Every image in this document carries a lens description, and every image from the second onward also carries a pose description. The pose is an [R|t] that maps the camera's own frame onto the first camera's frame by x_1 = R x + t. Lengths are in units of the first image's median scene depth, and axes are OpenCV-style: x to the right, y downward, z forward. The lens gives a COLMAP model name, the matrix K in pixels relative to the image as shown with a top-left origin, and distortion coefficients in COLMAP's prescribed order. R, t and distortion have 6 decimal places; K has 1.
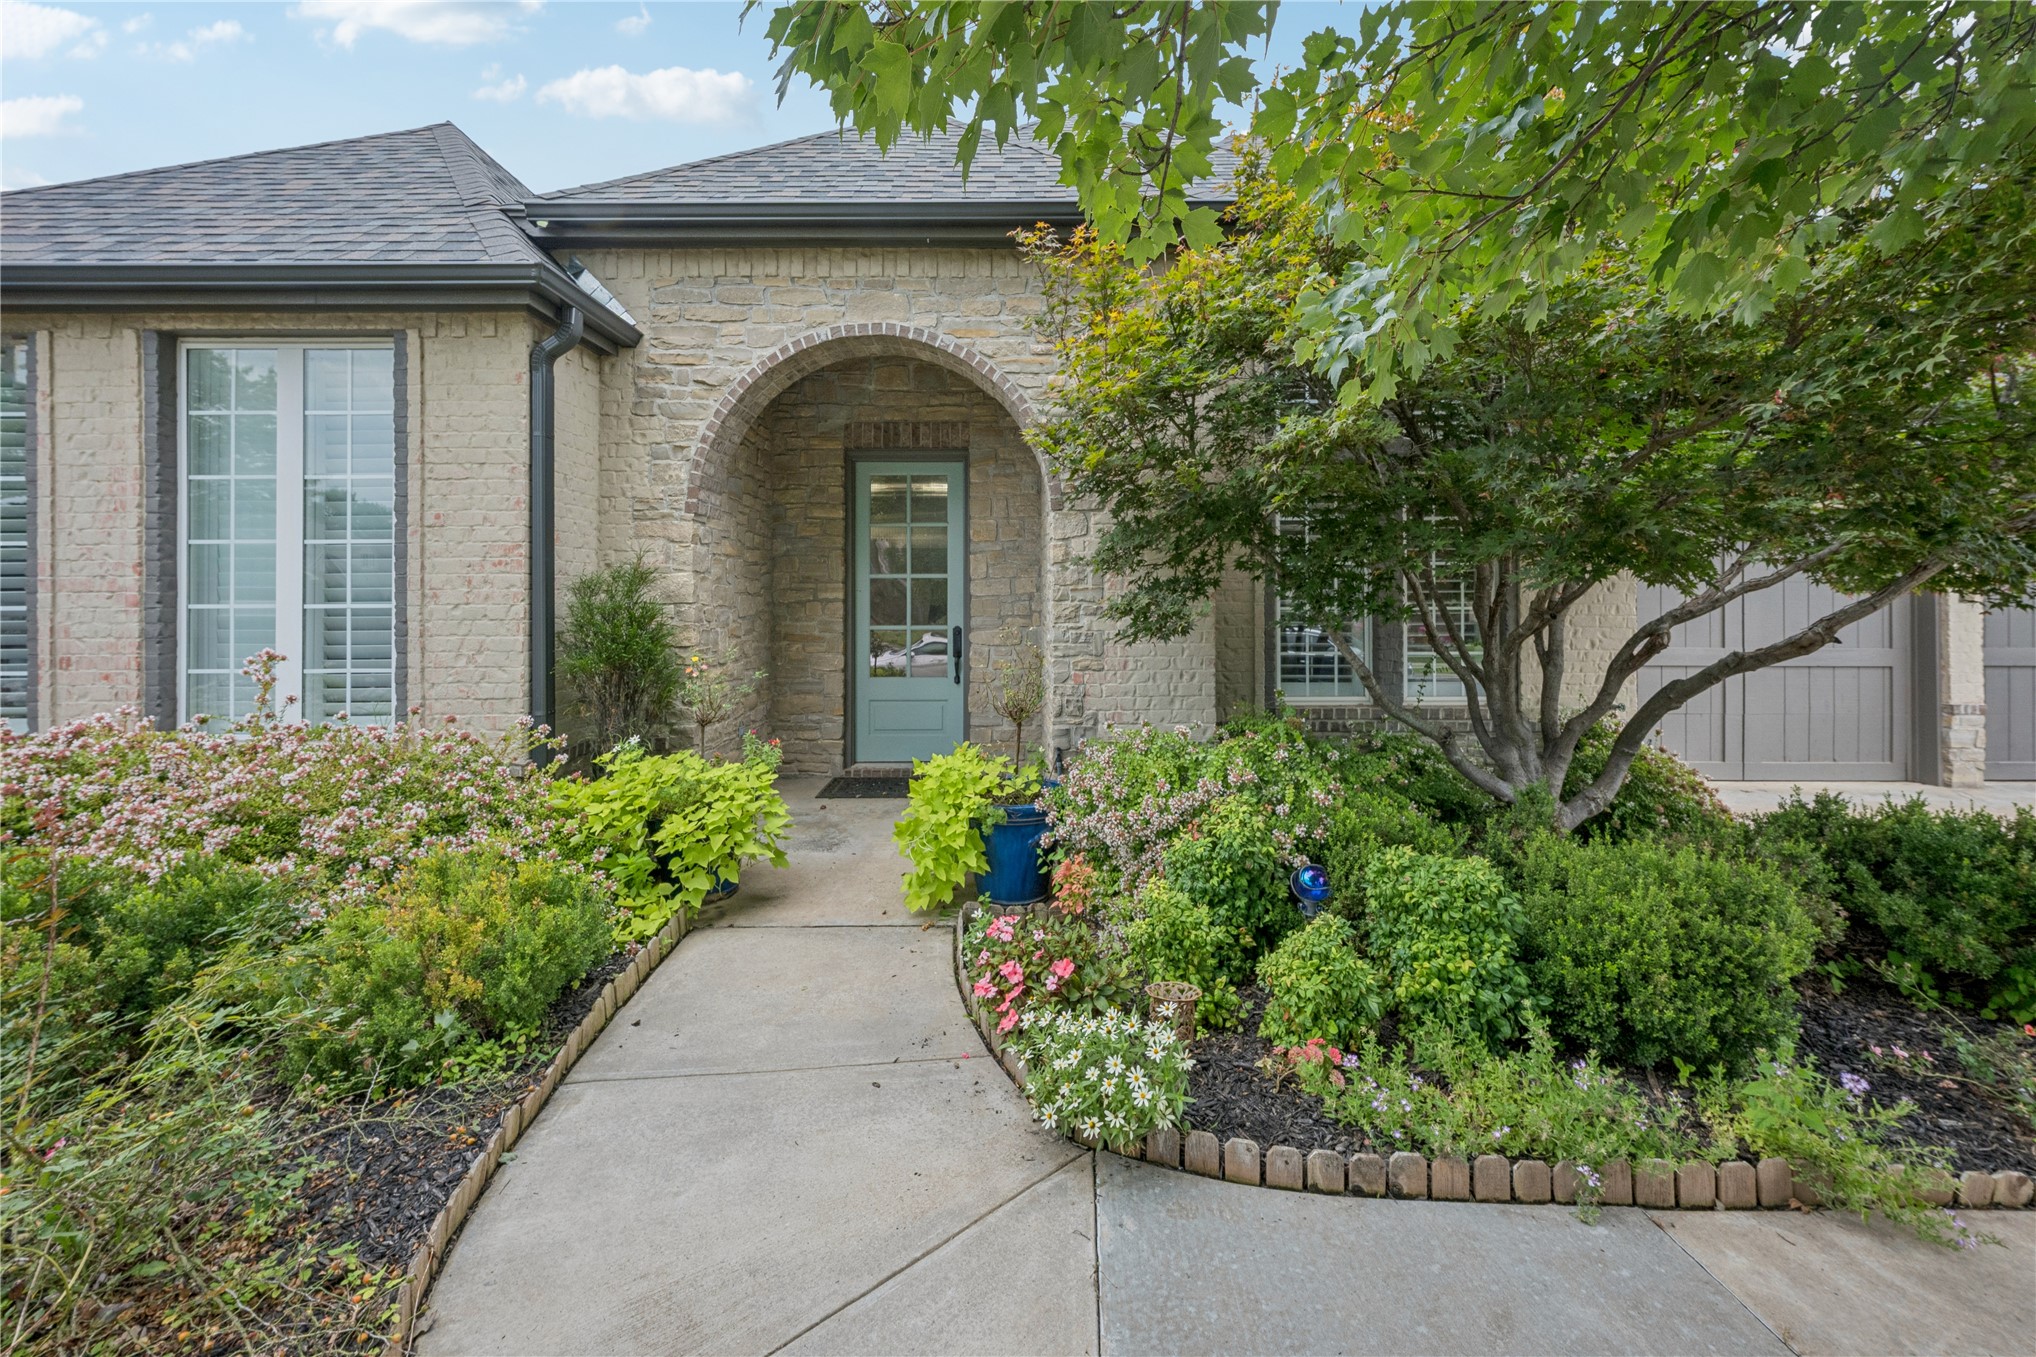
lens RADIAL K [[825.7, 0, 988.6], [0, 825.7, 667.6], [0, 0, 1]] dist [0.001143, -0.000051]
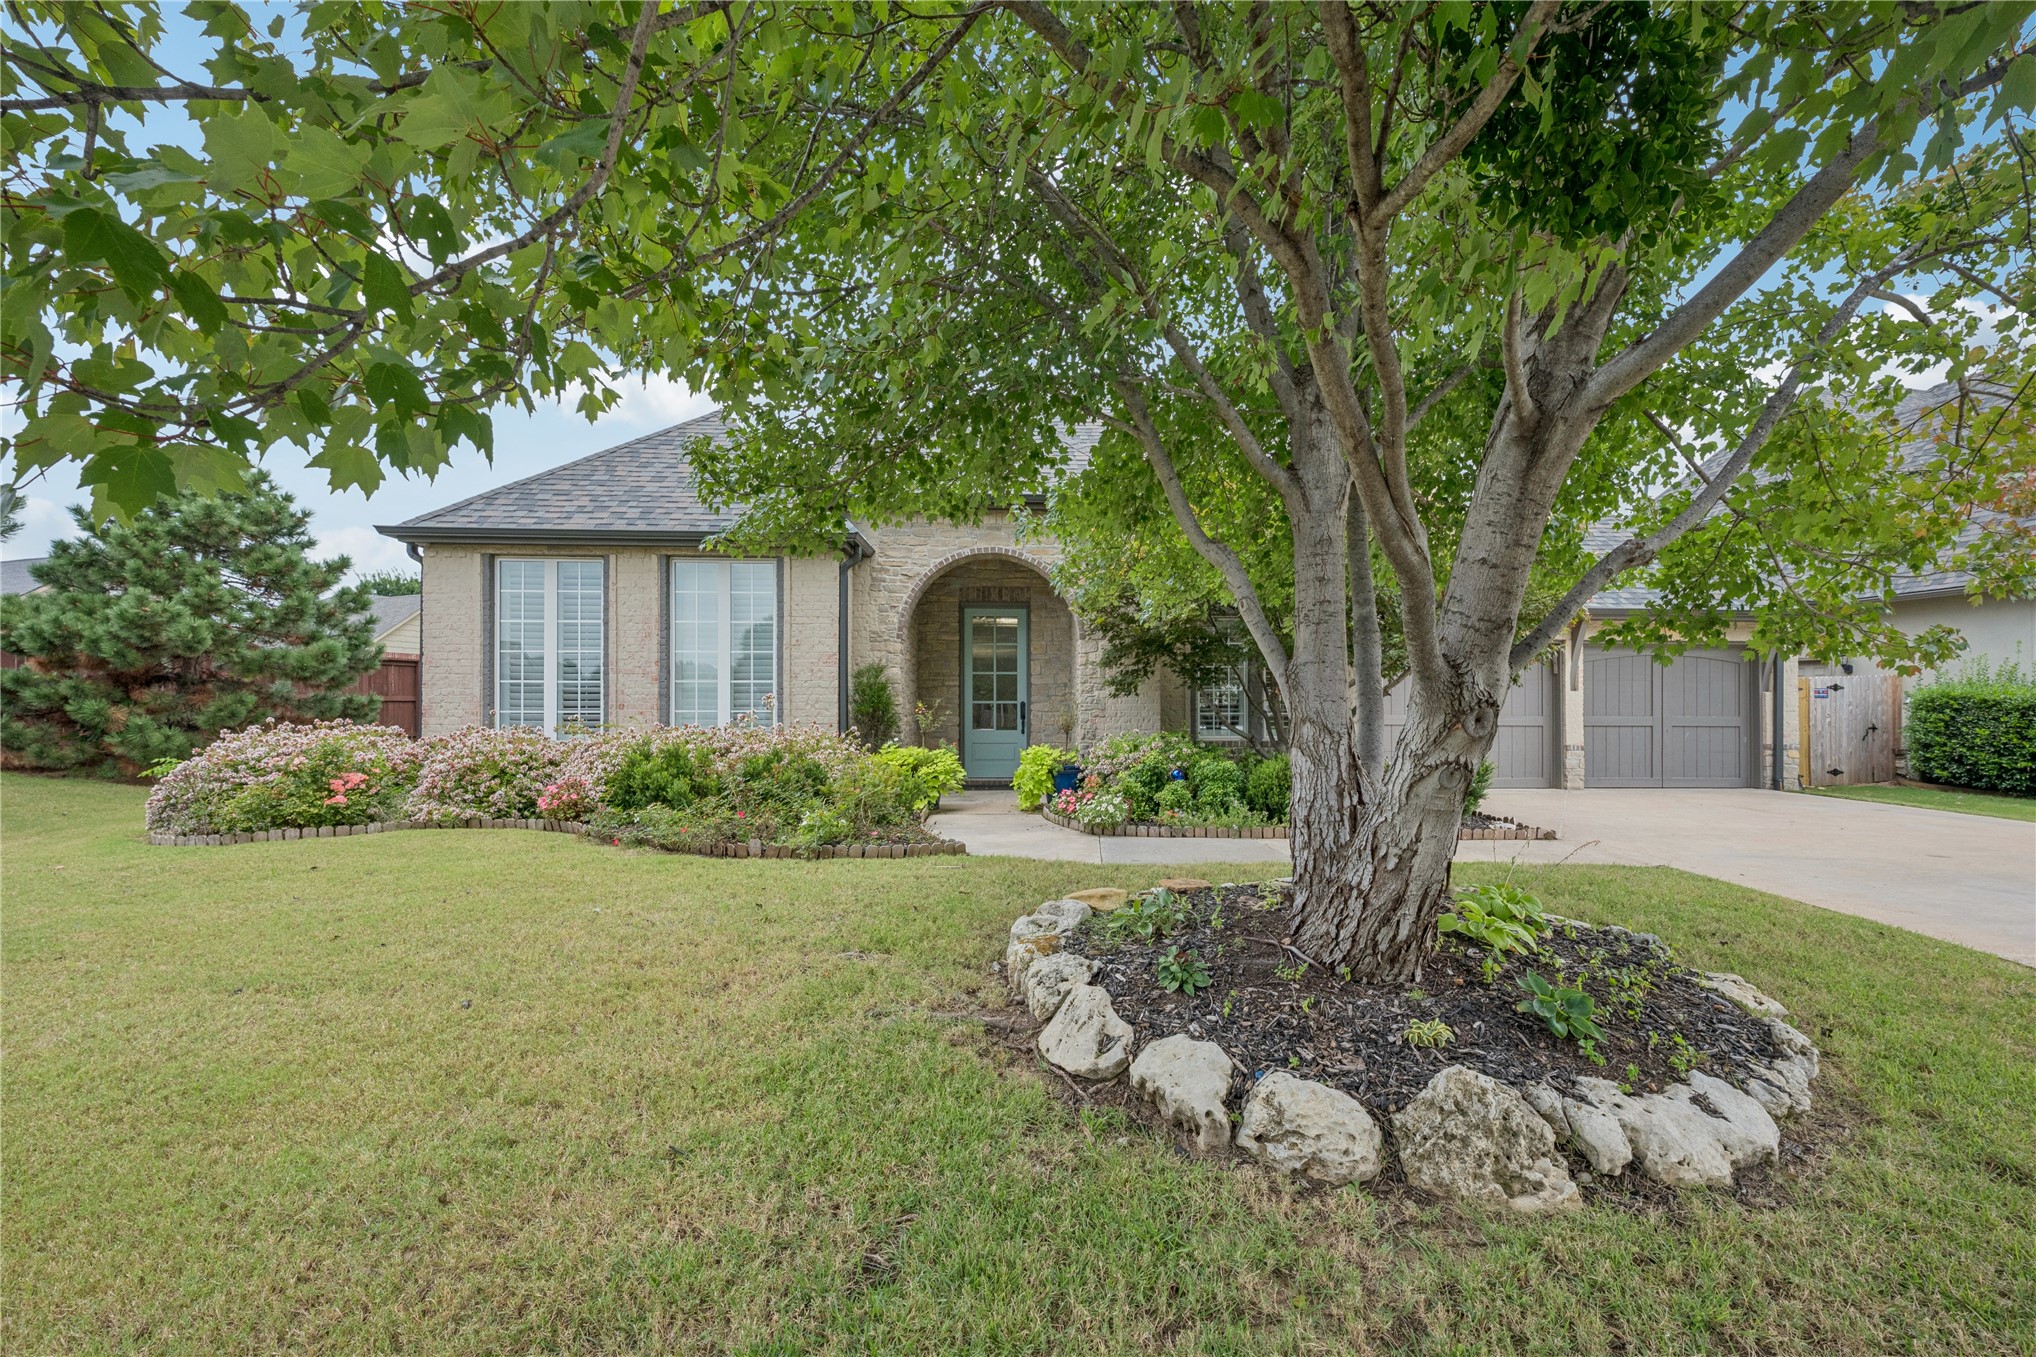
lens RADIAL K [[825.7, 0, 988.6], [0, 825.7, 667.6], [0, 0, 1]] dist [0.001143, -0.000051]
pose [[0.999830, 0.007414, -0.016901, -0.116417], [-0.009612, 0.990948, -0.133901, 0.159922], [0.015756, 0.134040, 0.990851, -1.046334]]
